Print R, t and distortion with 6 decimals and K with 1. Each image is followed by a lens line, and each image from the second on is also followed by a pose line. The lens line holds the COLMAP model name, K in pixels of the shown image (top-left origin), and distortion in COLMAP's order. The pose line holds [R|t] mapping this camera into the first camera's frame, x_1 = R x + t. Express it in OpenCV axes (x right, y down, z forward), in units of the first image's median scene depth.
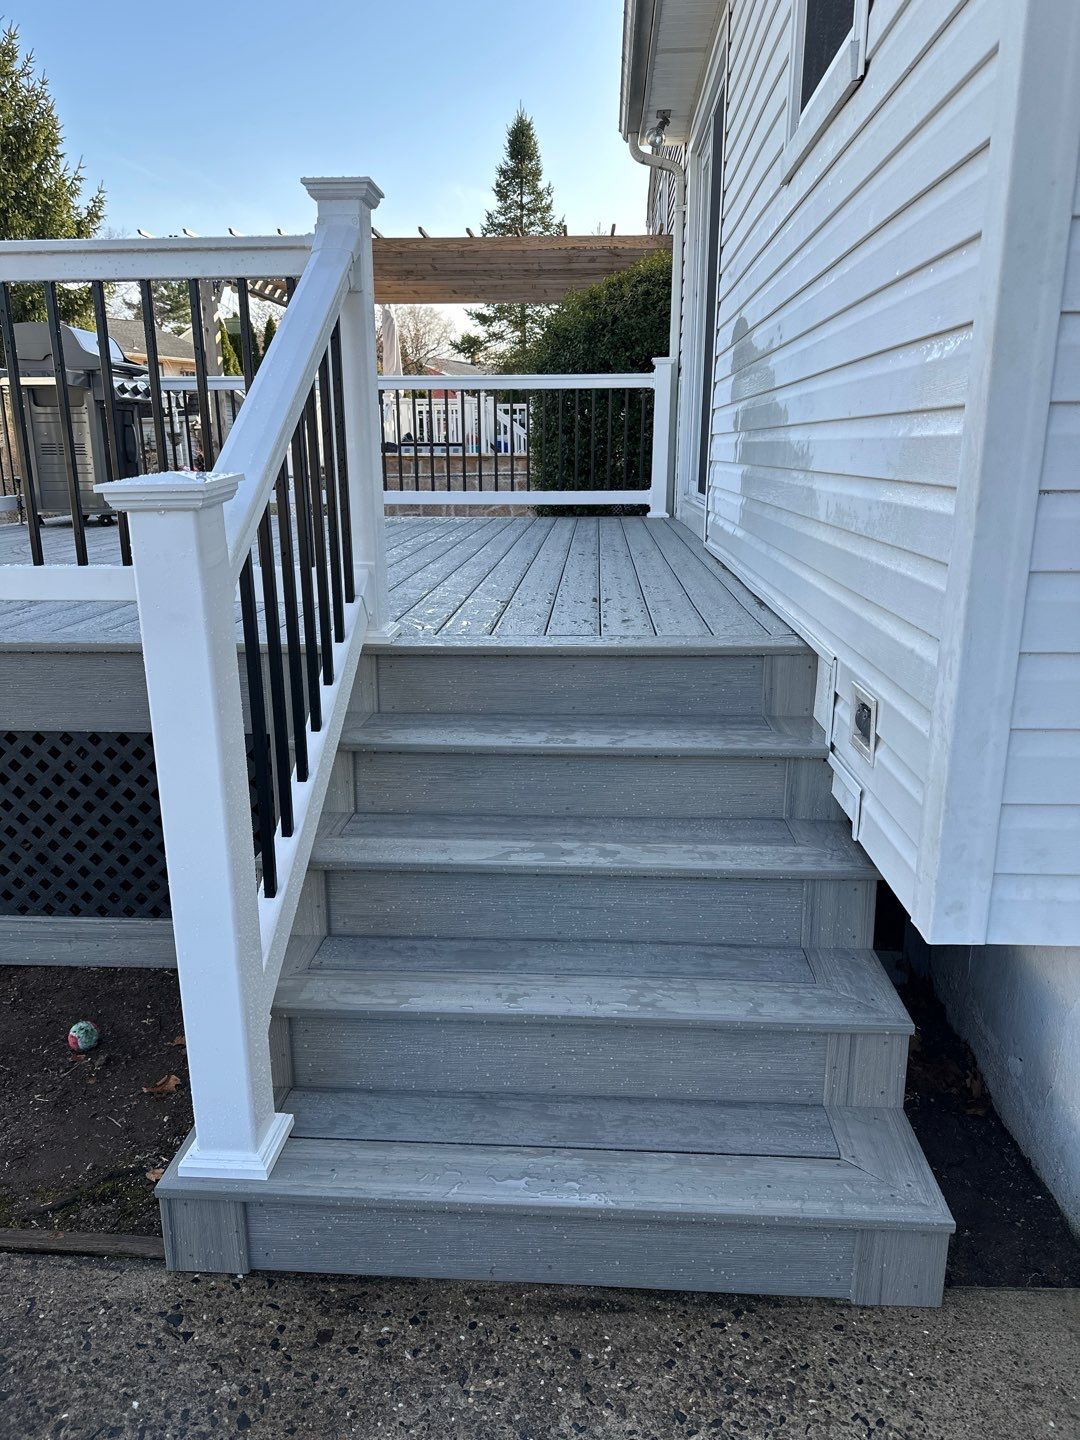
lens RADIAL K [[1008.2, 0, 532.2], [0, 1008.2, 724.2], [0, 0, 1]] dist [0.037152, -0.048055]
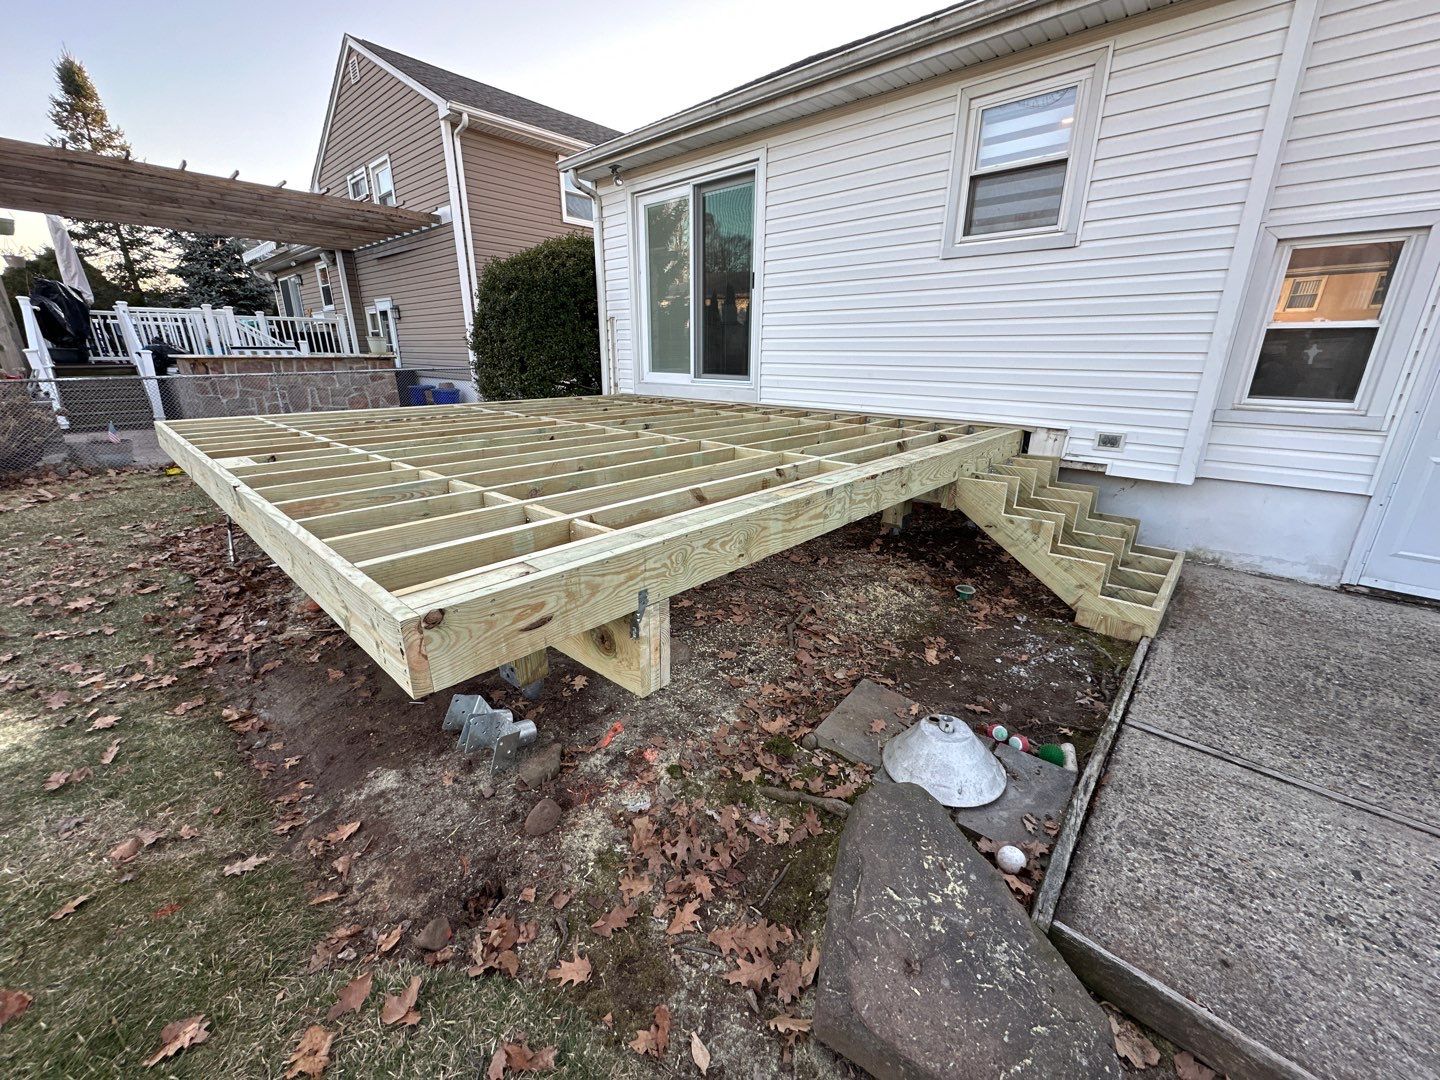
lens RADIAL K [[572.1, 0, 721.3], [0, 572.1, 539.8], [0, 0, 1]] dist [-0.003625, 0.000586]
pose [[0.620916, -0.234722, 0.747909, -1.506236], [0.197215, 0.970203, 0.140758, -0.156533], [-0.758663, 0.060100, 0.648705, 0.557710]]
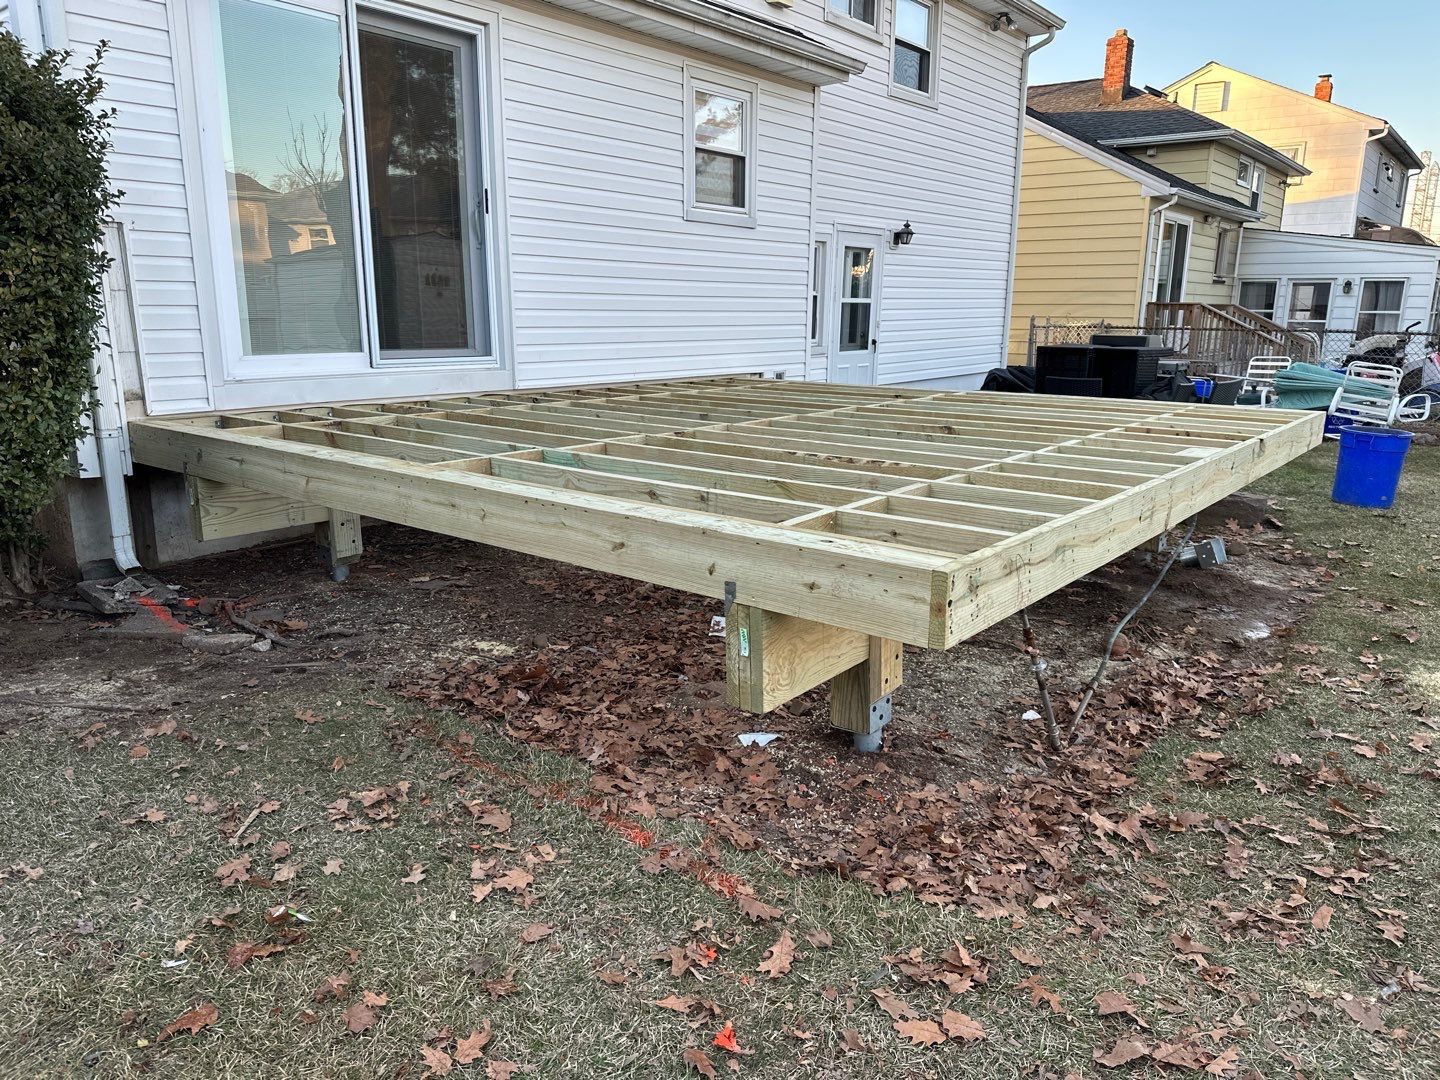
lens RADIAL K [[1008.2, 0, 720.5], [0, 1008.2, 551.6], [0, 0, 1]] dist [0.037152, -0.048055]
pose [[-0.819771, -0.138377, 0.555722, -1.534270], [0.145525, 0.888185, 0.435833, -0.974151], [-0.553893, 0.438155, -0.707971, 3.465136]]
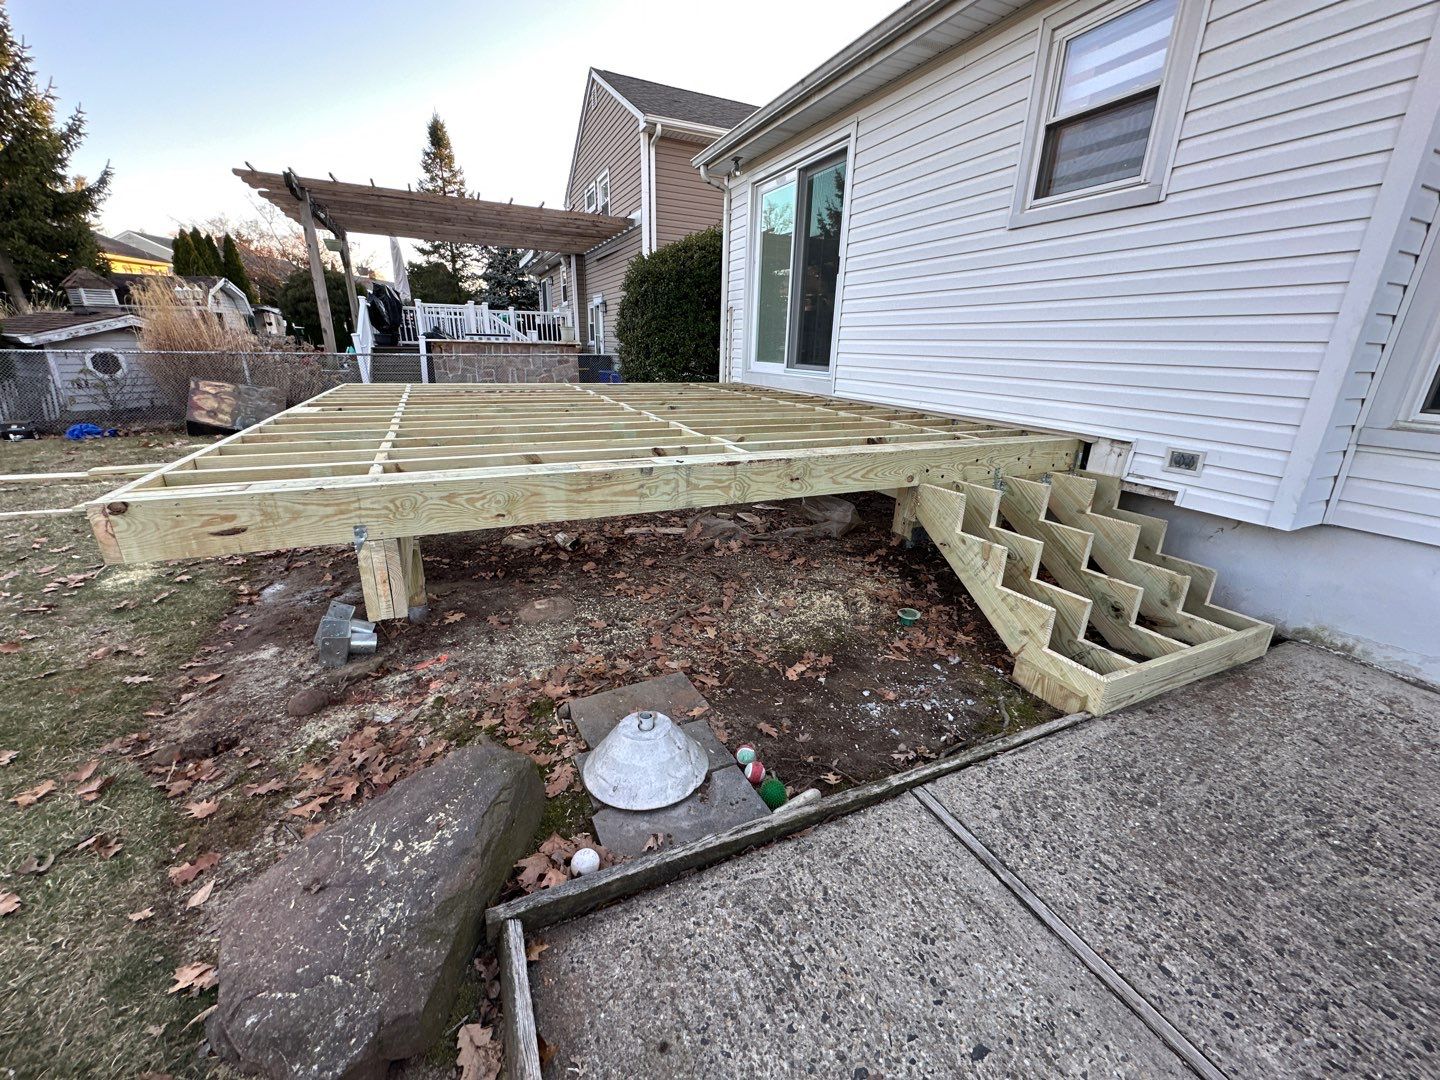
lens RADIAL K [[572.1, 0, 721.3], [0, 572.1, 540.4], [0, 0, 1]] dist [-0.003625, 0.000586]
pose [[0.878107, -0.127611, 0.461133, -1.042244], [0.097030, 0.991245, 0.089542, -0.034621], [-0.468522, -0.033884, 0.882802, 0.186761]]
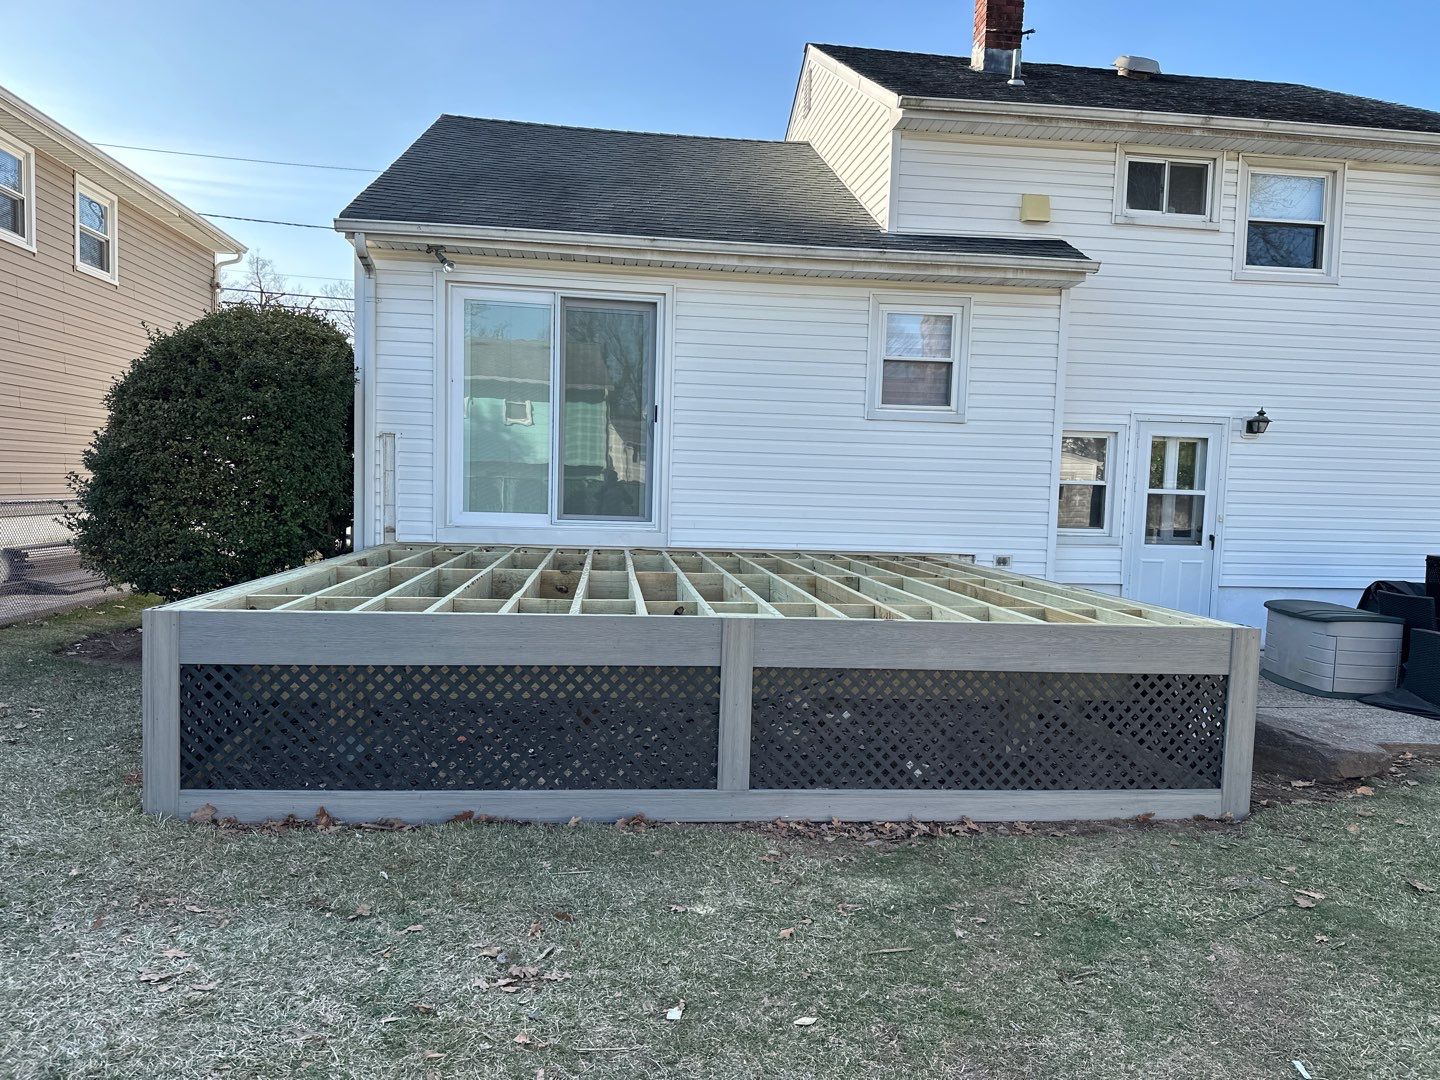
lens RADIAL K [[1008.2, 0, 730.6], [0, 1008.2, 552.7], [0, 0, 1]] dist [0.037152, -0.048055]
pose [[-0.186363, -0.069270, 0.980036, -2.918445], [0.230675, 0.966543, 0.112181, -0.623993], [-0.955017, 0.246976, -0.164149, 2.160935]]
